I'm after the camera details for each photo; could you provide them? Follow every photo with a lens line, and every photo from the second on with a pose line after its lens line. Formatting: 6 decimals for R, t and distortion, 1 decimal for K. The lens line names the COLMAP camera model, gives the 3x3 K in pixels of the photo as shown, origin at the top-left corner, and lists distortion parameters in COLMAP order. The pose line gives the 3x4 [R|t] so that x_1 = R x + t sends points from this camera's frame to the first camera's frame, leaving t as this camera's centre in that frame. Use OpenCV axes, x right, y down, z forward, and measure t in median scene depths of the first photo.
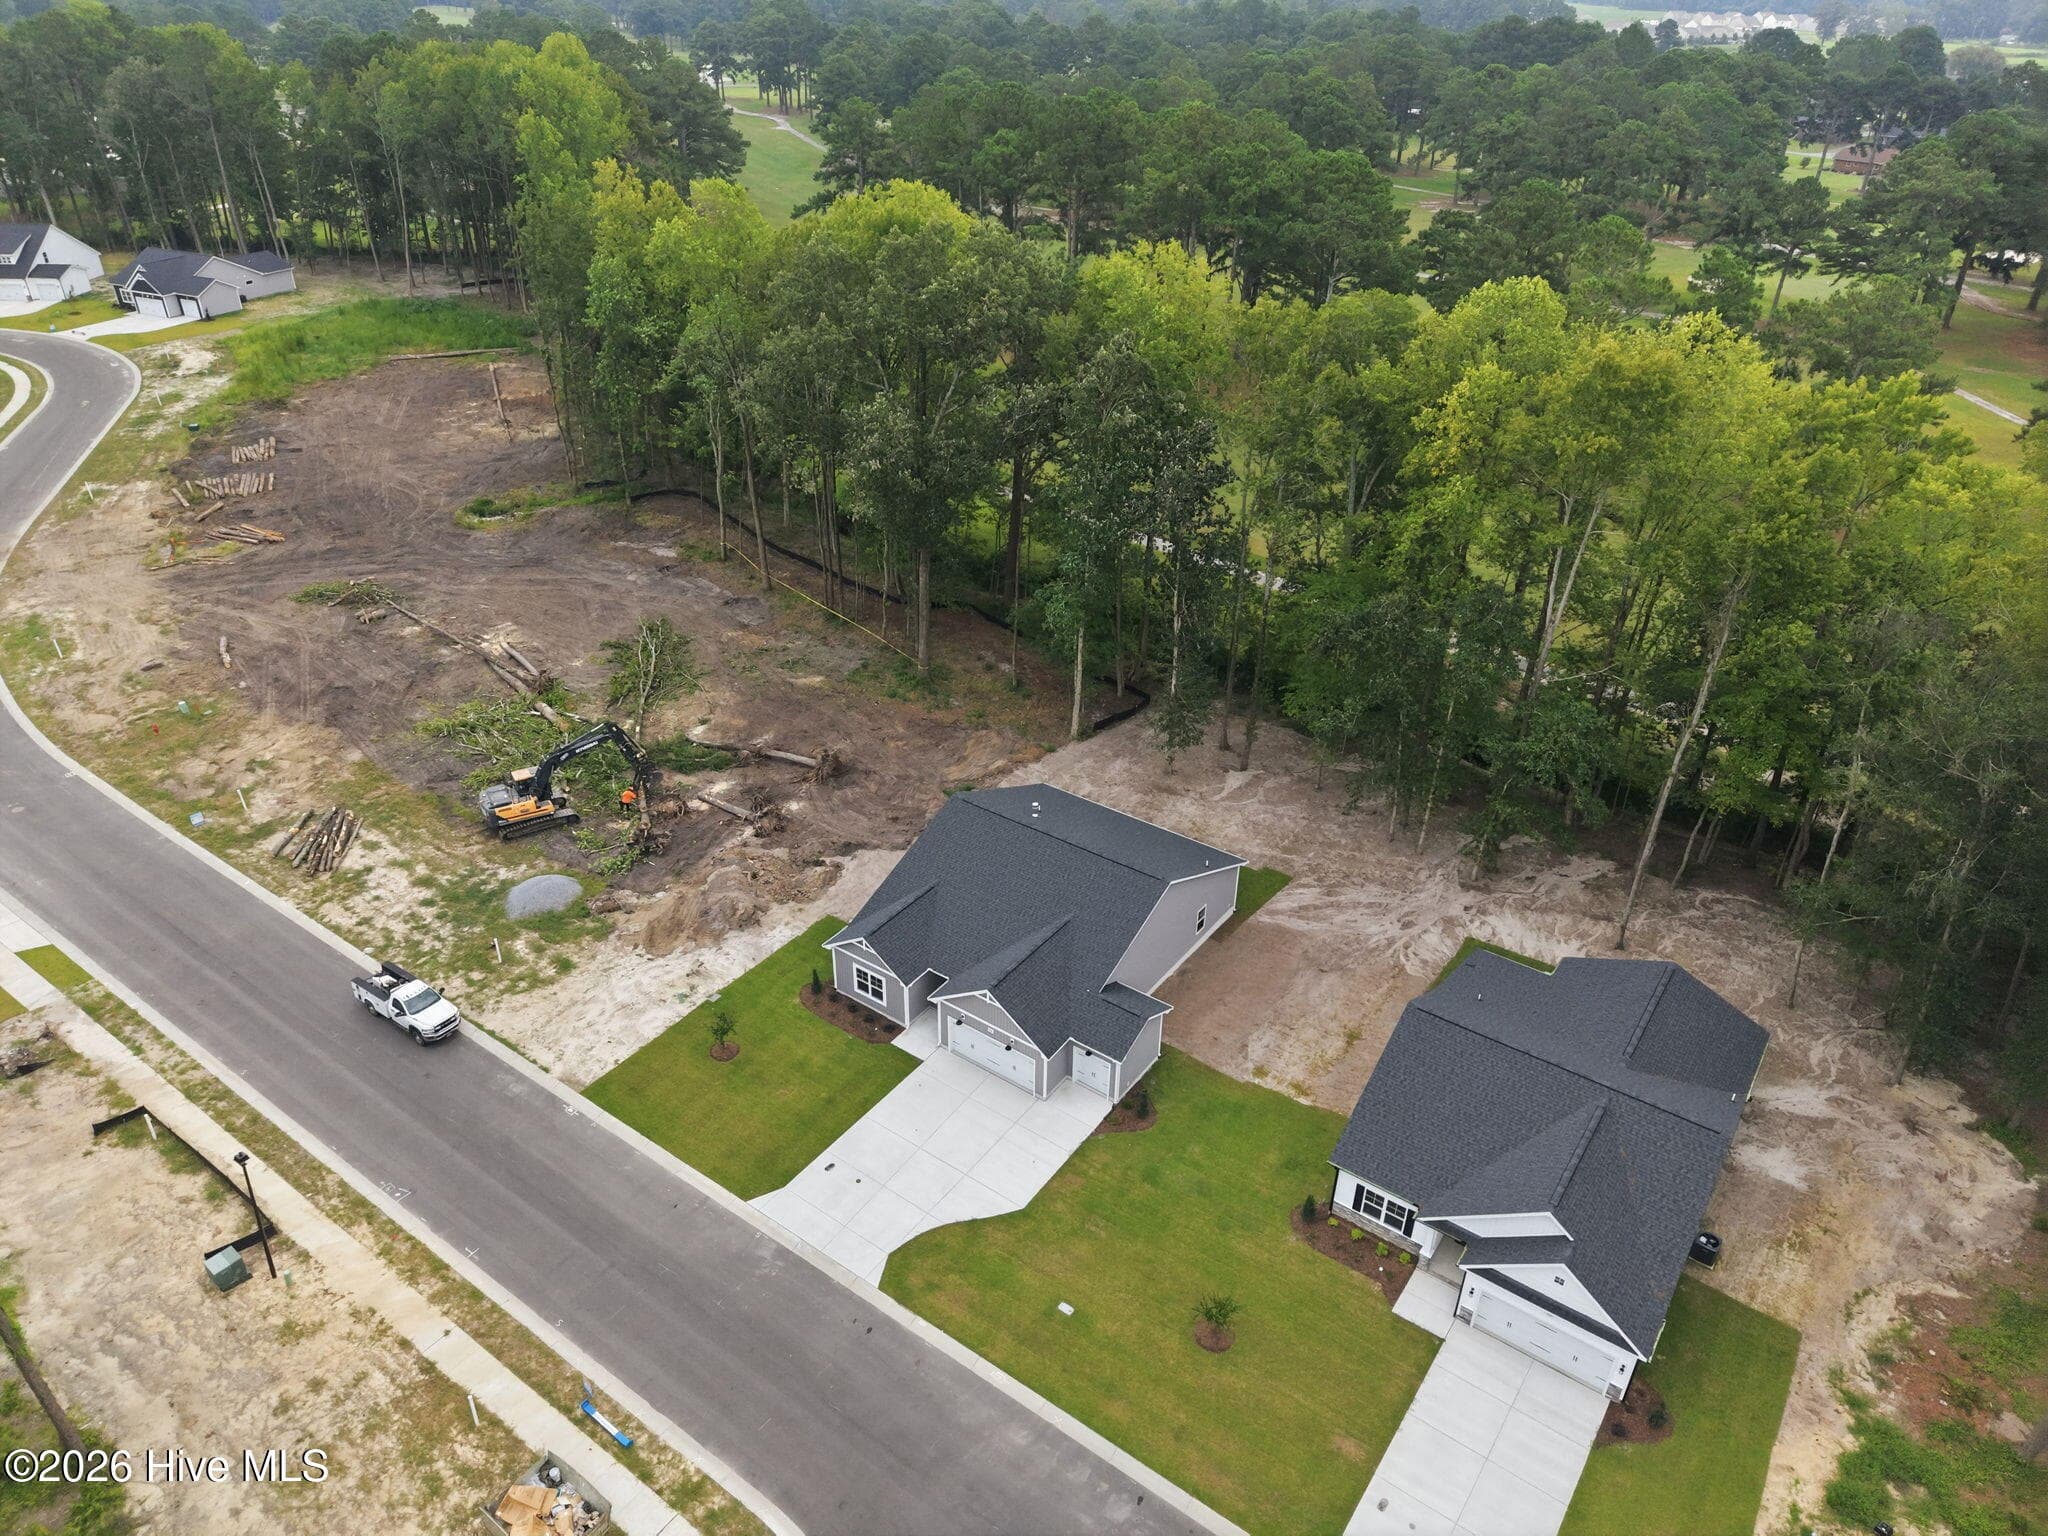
lens RADIAL K [[1363.2, 0, 1036.8], [0, 1363.2, 756.0], [0, 0, 1]] dist [0.036795, -0.038623]
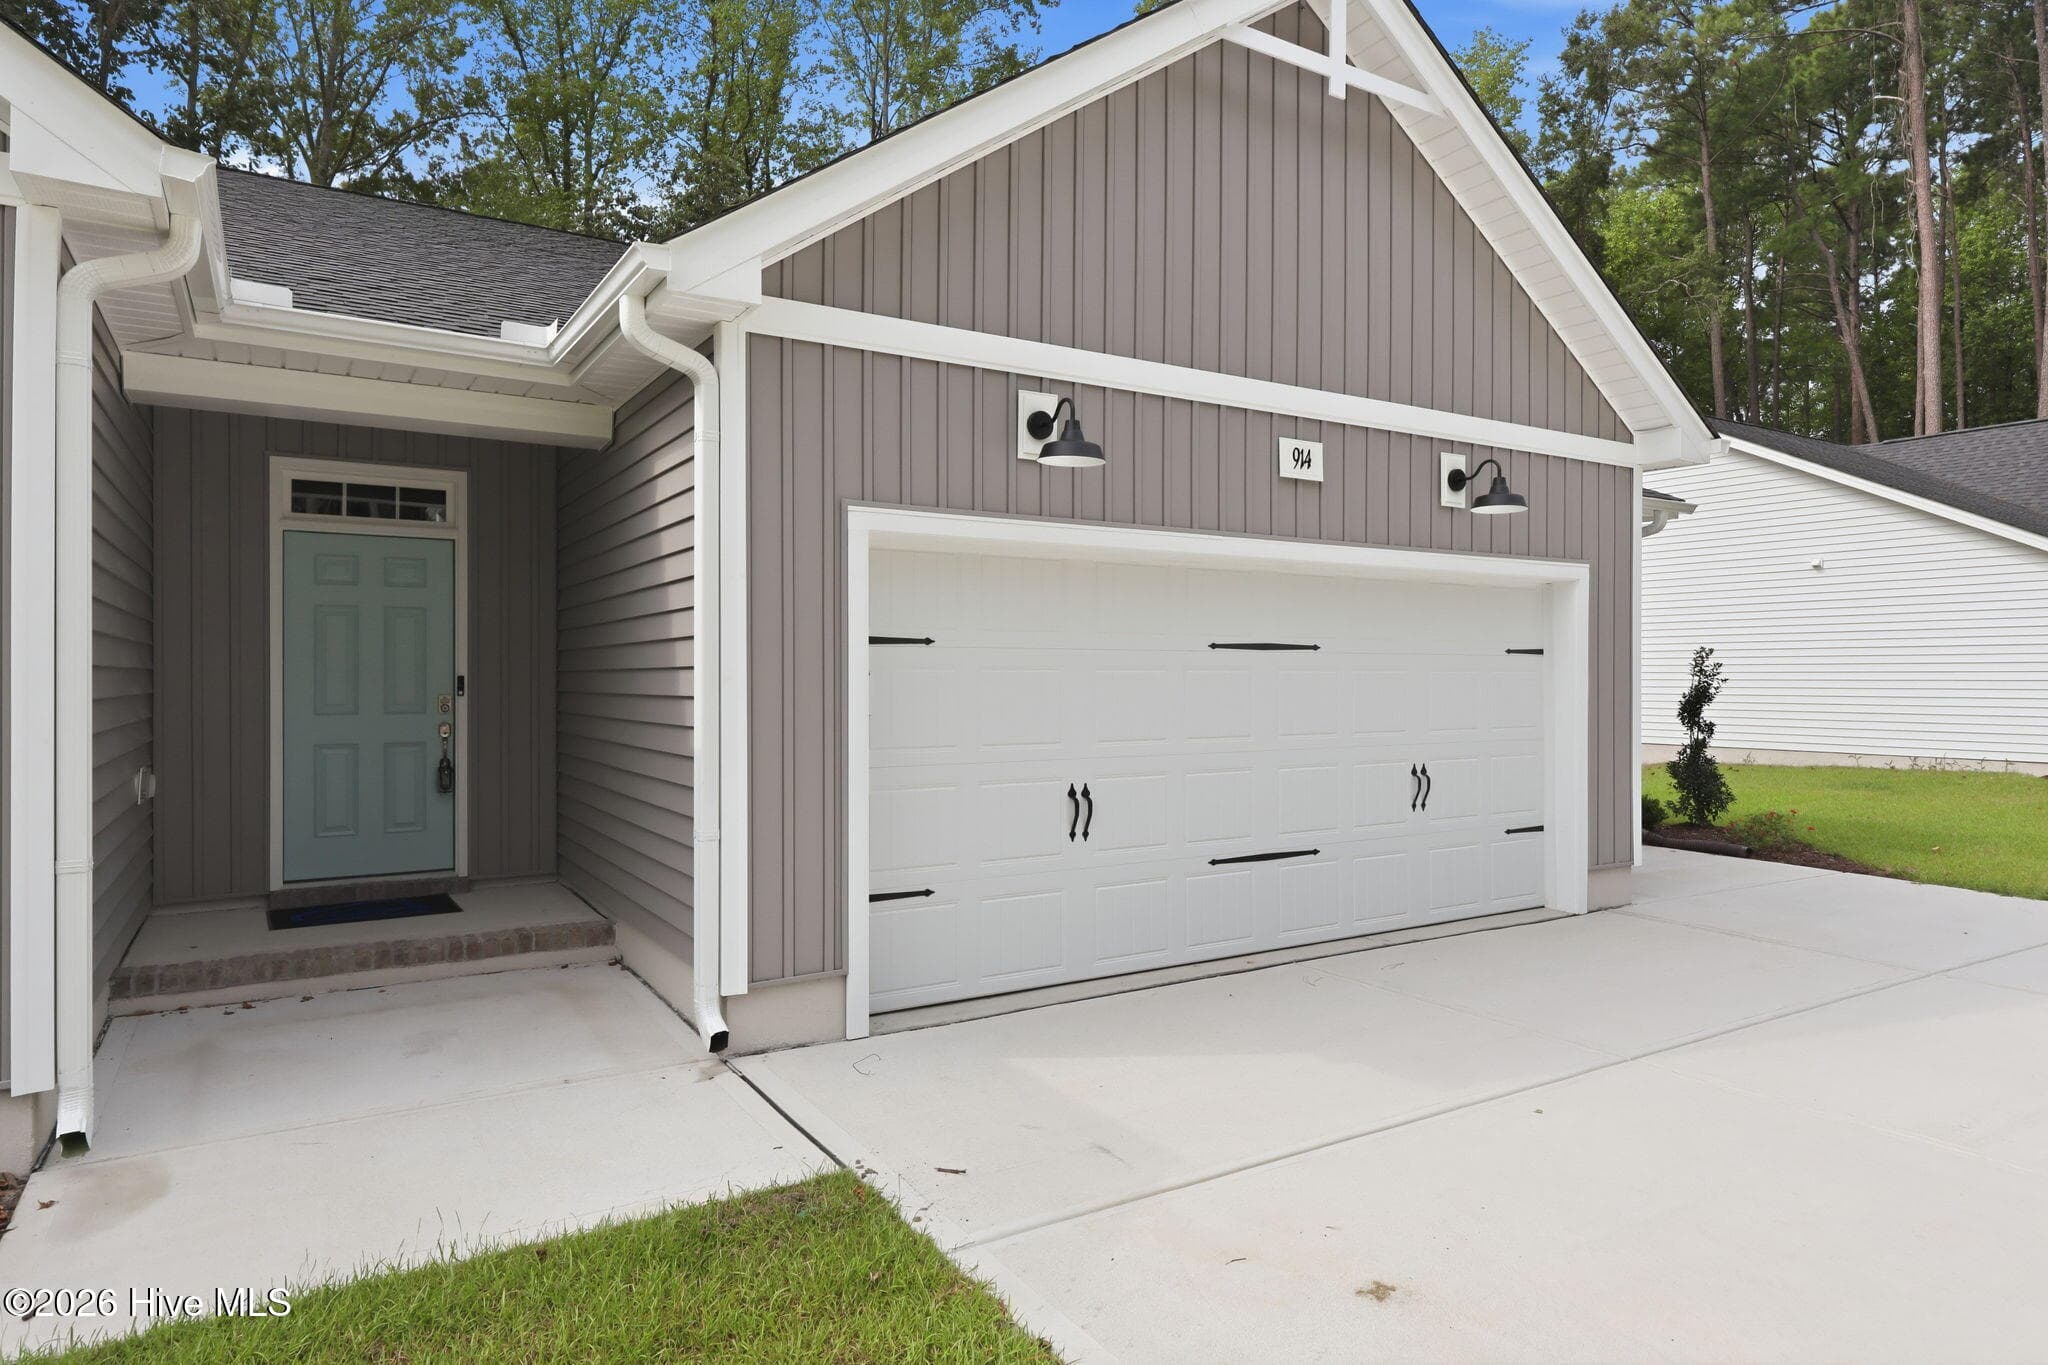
lens RADIAL K [[1198.4, 0, 1026.2], [0, 1198.4, 677.1], [0, 0, 1]] dist [-0.000660, -0.002437]
pose [[0.389385, -0.015792, 0.920940, -0.127920], [0.470209, 0.863160, -0.184009, 0.212959], [-0.792012, 0.504684, 0.343527, 0.939480]]
